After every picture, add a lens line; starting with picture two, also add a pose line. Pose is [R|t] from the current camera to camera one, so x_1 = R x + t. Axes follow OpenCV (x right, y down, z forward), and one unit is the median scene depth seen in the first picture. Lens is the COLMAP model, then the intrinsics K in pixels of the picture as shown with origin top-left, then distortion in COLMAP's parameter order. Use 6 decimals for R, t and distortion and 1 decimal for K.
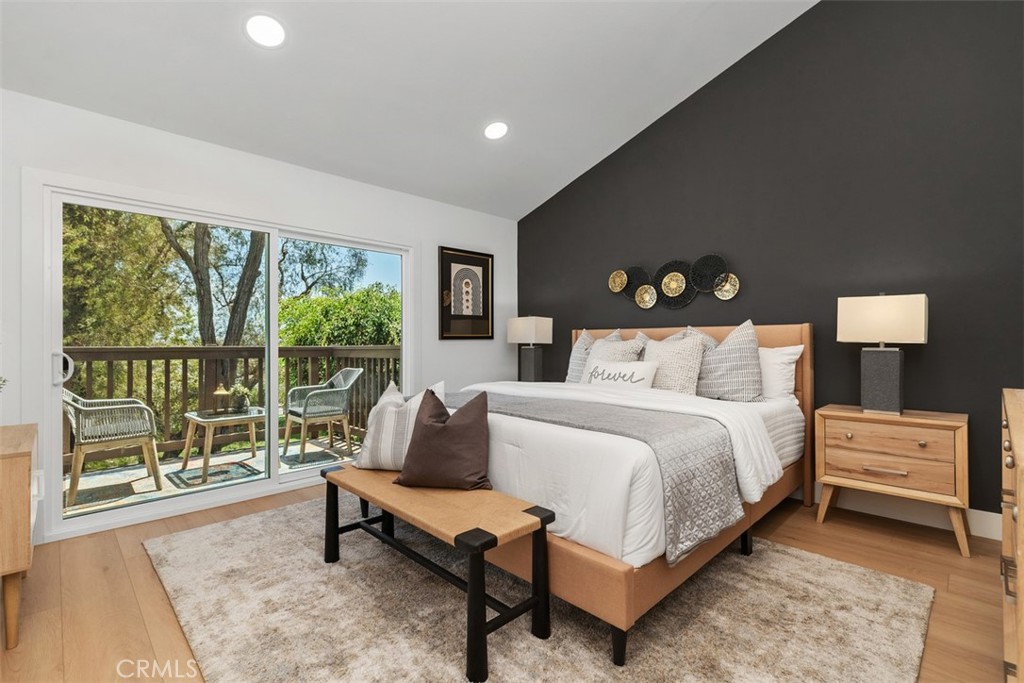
lens RADIAL K [[468.7, 0, 511.9], [0, 468.7, 338.9], [0, 0, 1]] dist [-0.003059, -0.000509]
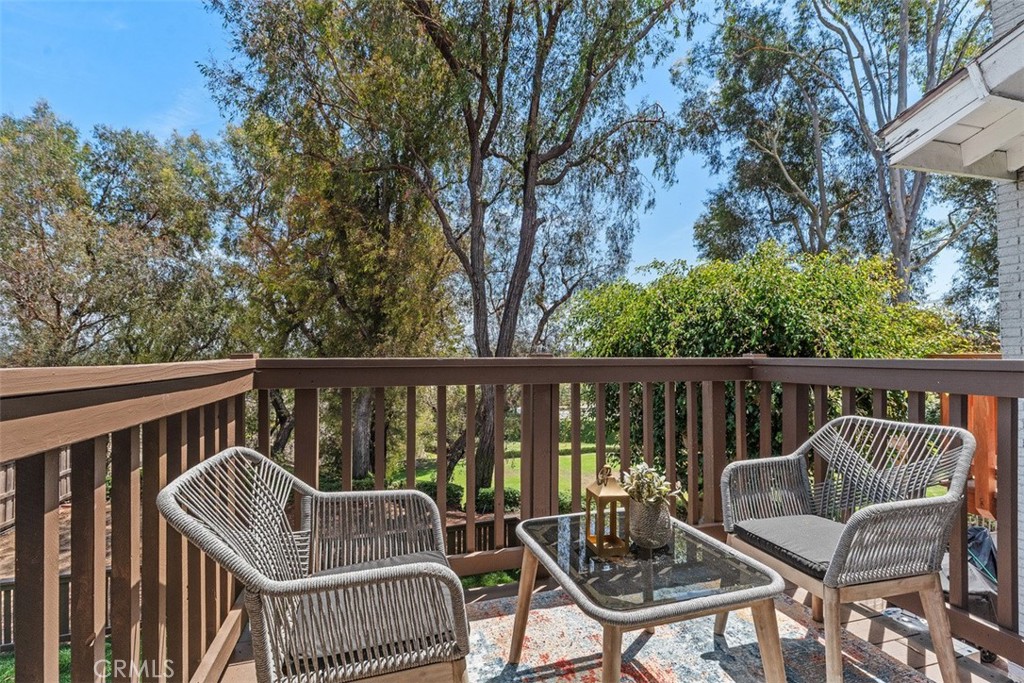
lens RADIAL K [[468.7, 0, 512.2], [0, 468.7, 345.1], [0, 0, 1]] dist [-0.003059, -0.000509]
pose [[0.883109, -0.009230, -0.469077, -0.108914], [0.008812, 0.999956, -0.003085, 0.000728], [0.469085, -0.001409, 0.883152, 0.136727]]
